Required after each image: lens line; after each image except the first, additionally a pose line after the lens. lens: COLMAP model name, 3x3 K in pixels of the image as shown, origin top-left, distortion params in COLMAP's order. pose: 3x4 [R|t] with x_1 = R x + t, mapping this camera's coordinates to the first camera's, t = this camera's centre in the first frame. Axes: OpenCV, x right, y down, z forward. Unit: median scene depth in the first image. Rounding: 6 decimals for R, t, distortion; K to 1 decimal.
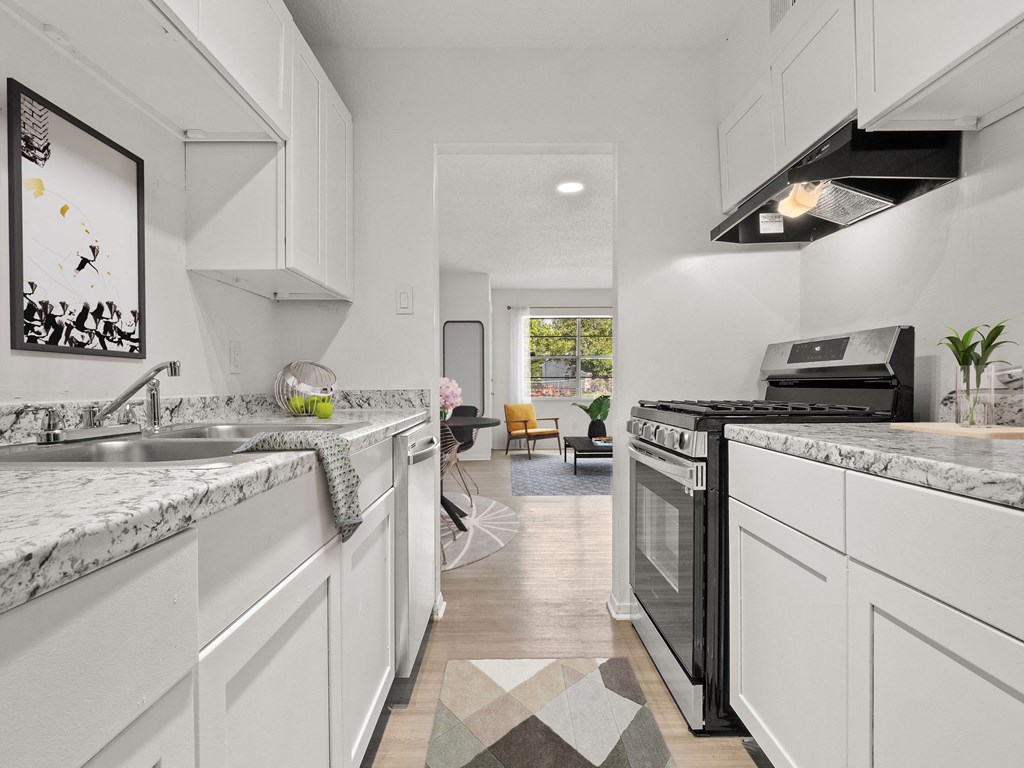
lens RADIAL K [[507.2, 0, 512.0], [0, 507.2, 384.0], [0, 0, 1]] dist [-0.000902, 0.000043]
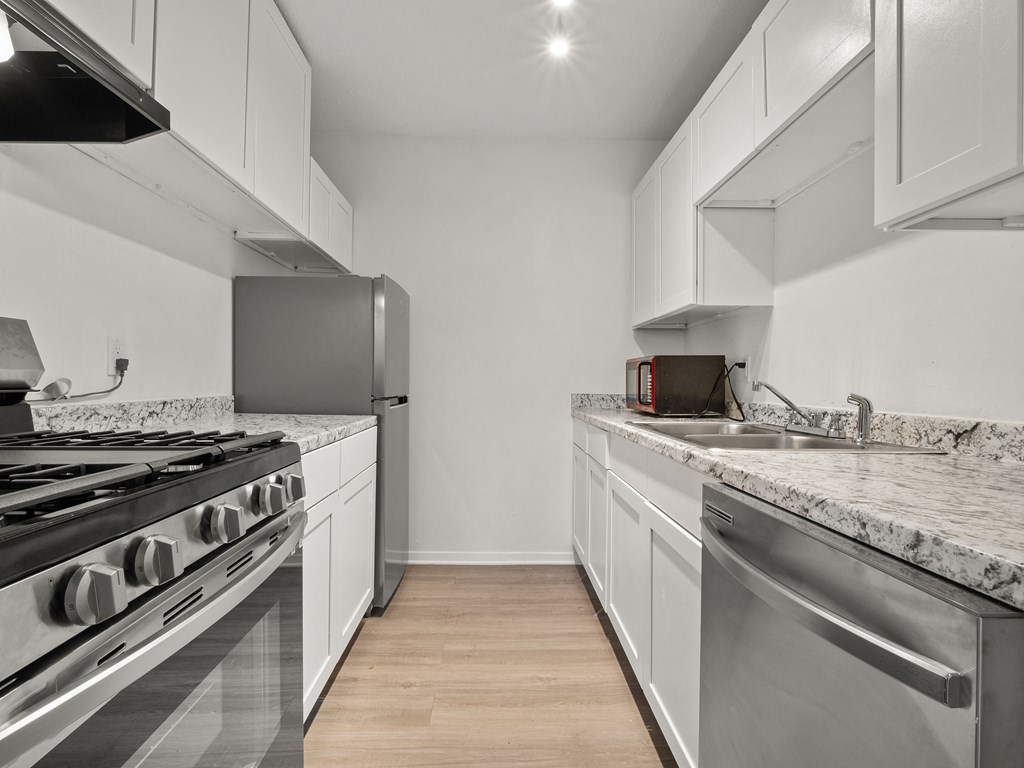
lens RADIAL K [[507.2, 0, 512.0], [0, 507.2, 384.0], [0, 0, 1]] dist [-0.000902, 0.000043]
pose [[-0.998872, -0.008120, -0.046784, 0.093008], [-0.008480, 0.999936, 0.007503, -0.031239], [0.046720, 0.007892, -0.998877, 1.813399]]
